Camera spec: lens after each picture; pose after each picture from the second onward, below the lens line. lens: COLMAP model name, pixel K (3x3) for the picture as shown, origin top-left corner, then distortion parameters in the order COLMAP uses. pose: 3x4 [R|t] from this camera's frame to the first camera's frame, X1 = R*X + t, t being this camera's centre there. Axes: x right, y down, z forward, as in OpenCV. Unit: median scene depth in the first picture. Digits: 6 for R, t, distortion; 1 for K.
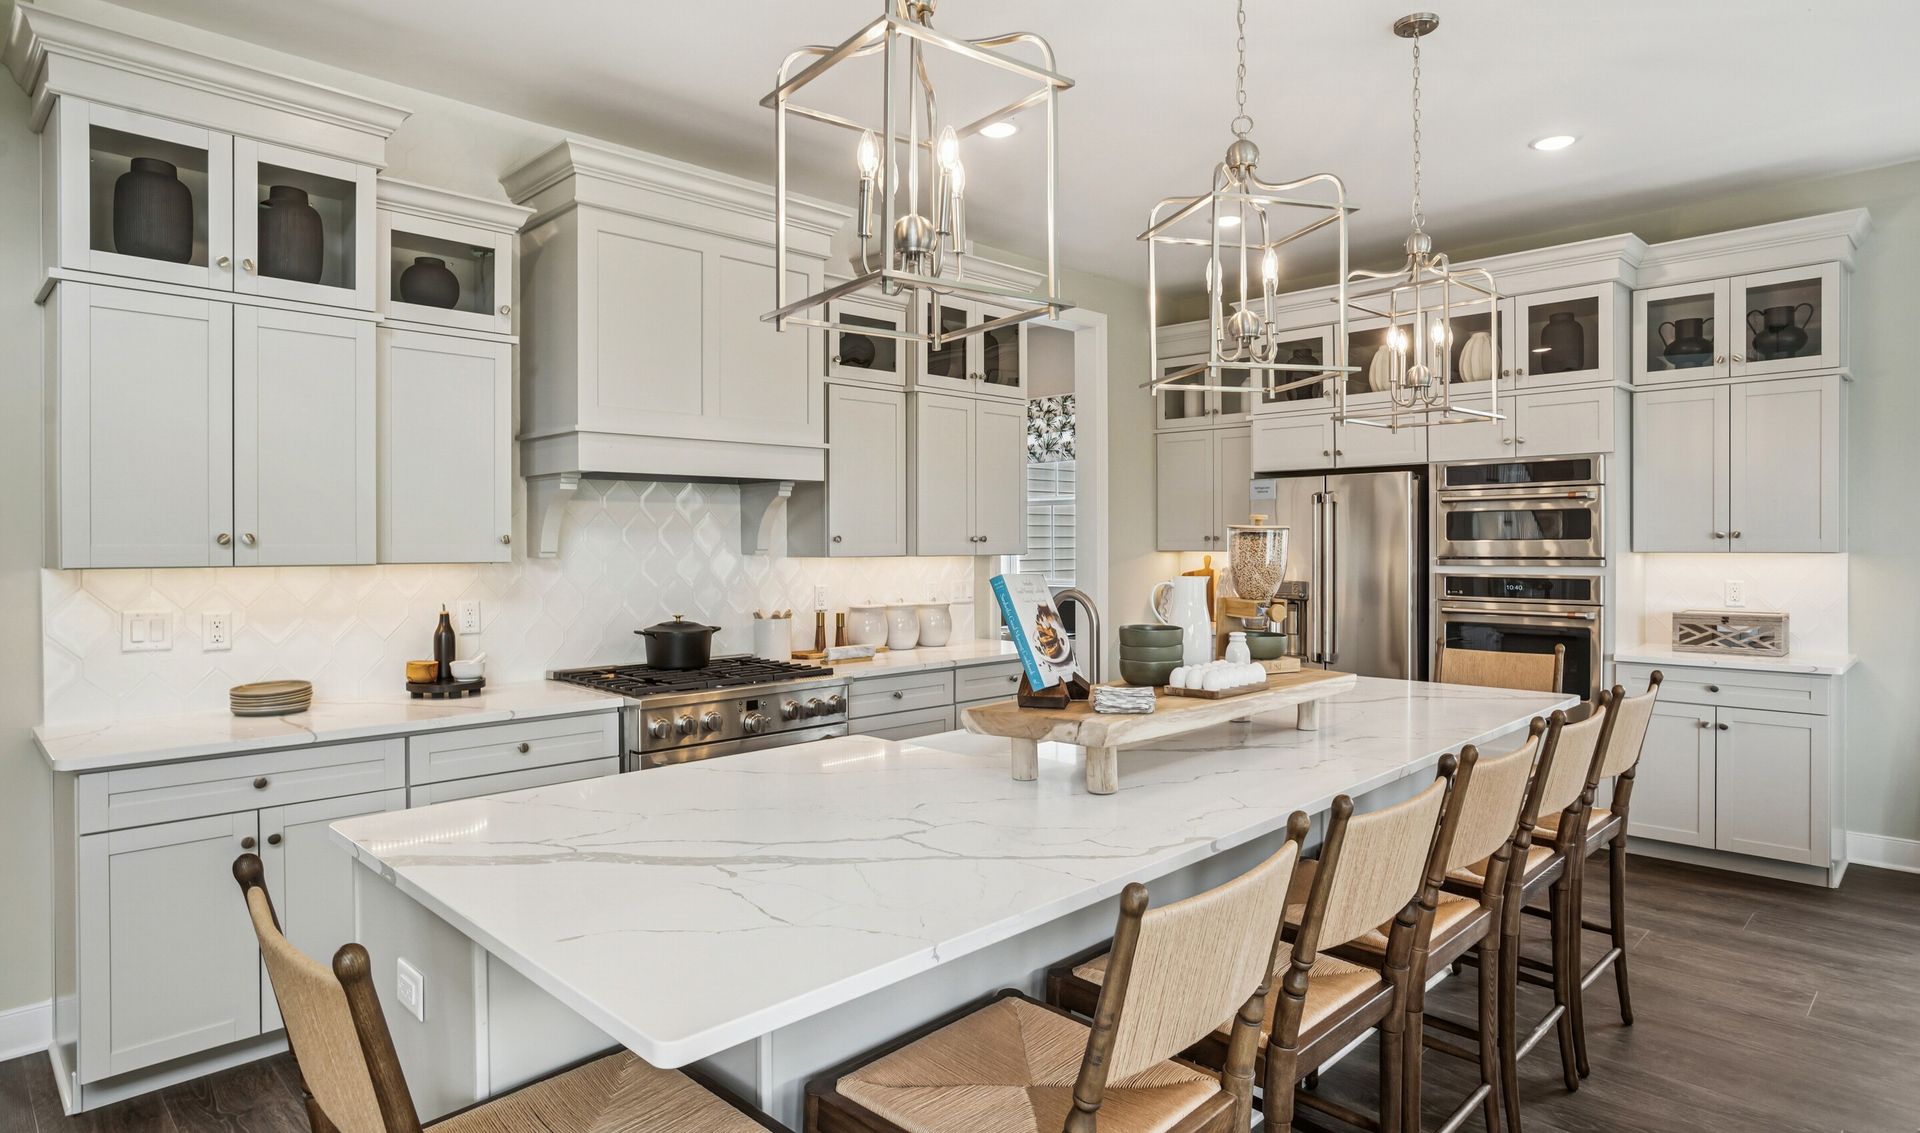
lens RADIAL K [[1101.7, 0, 959.8], [0, 1101.7, 538.6], [0, 0, 1]] dist [-0.017289, 0.000225]
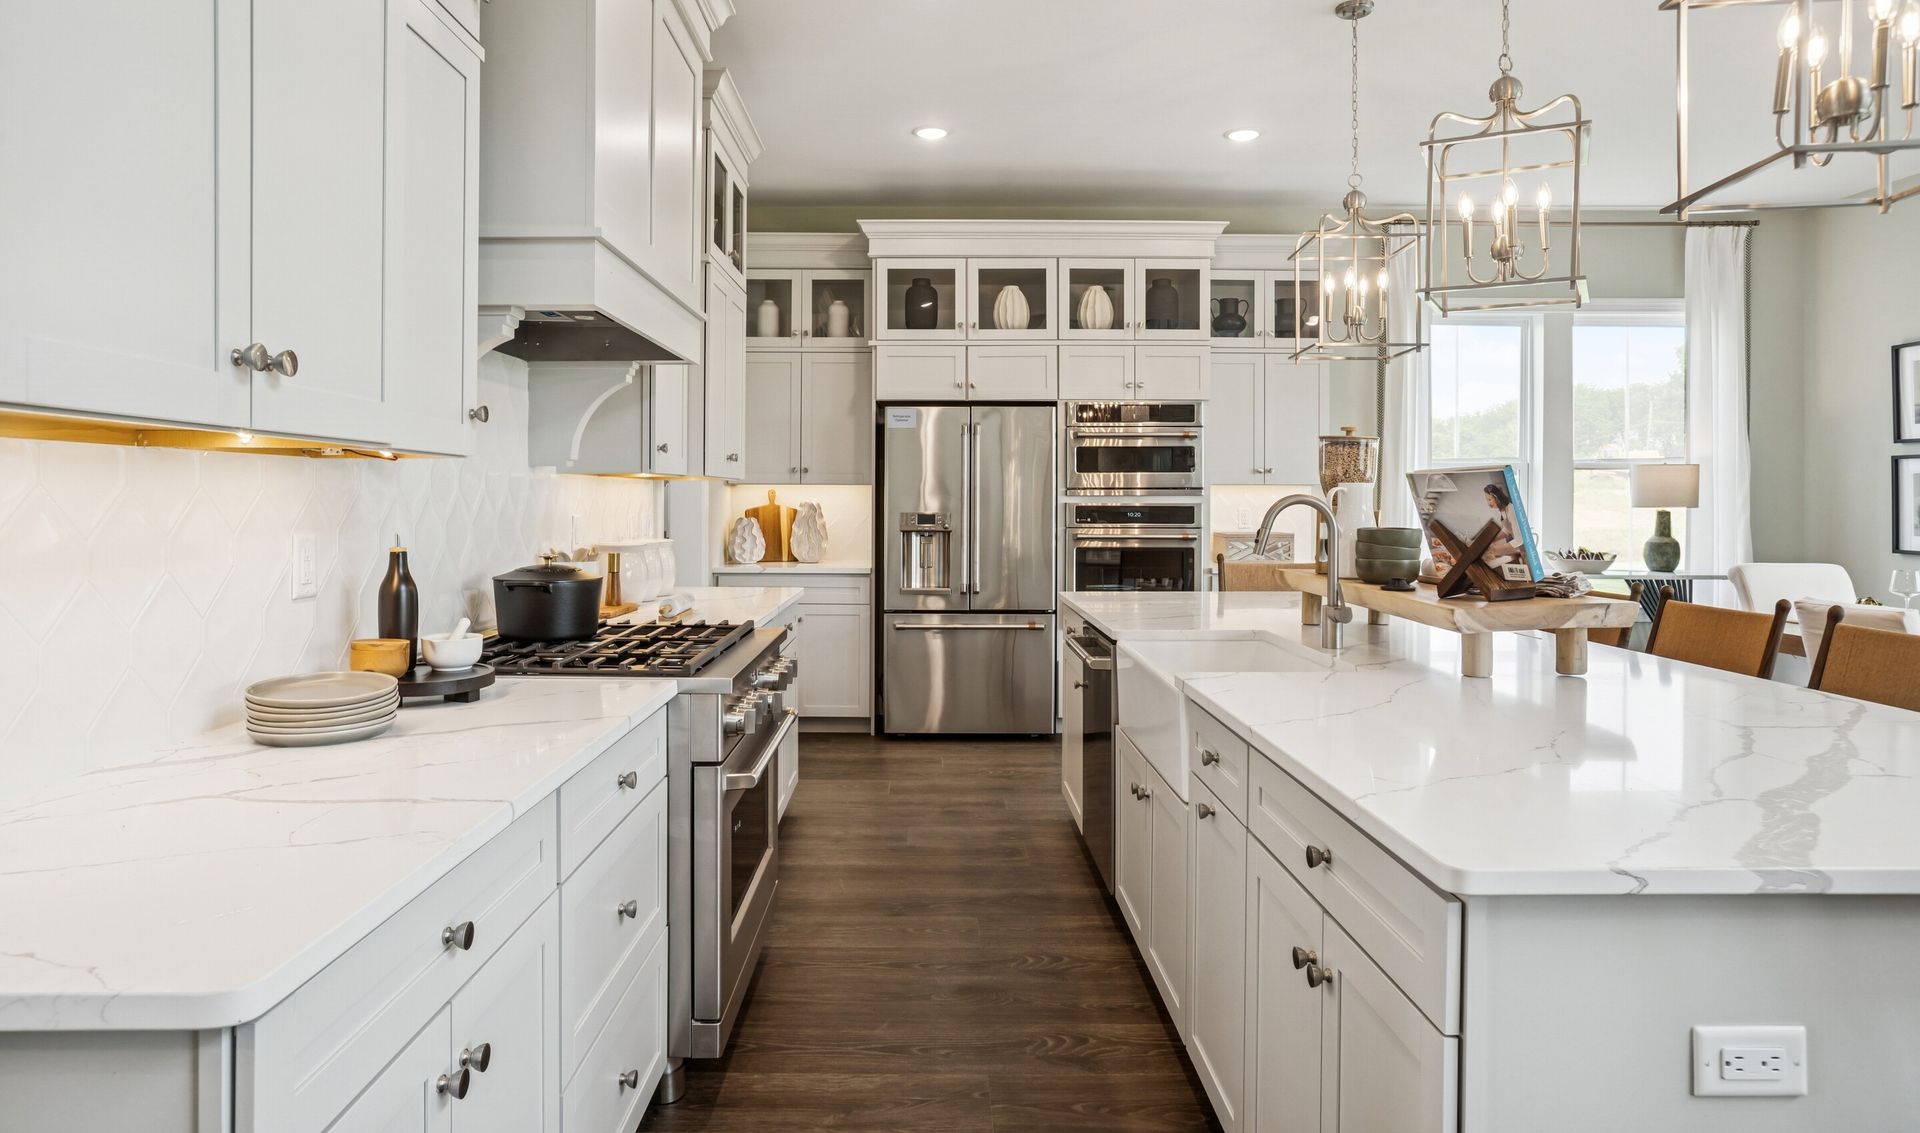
lens RADIAL K [[1141.9, 0, 918.1], [0, 1141.9, 501.0], [0, 0, 1]] dist [-0.068052, 0.062597]
pose [[0.697326, 0.003890, 0.716744, -0.515825], [-0.005991, 0.999982, 0.000401, 0.032941], [-0.716730, -0.004574, 0.697336, 0.351115]]
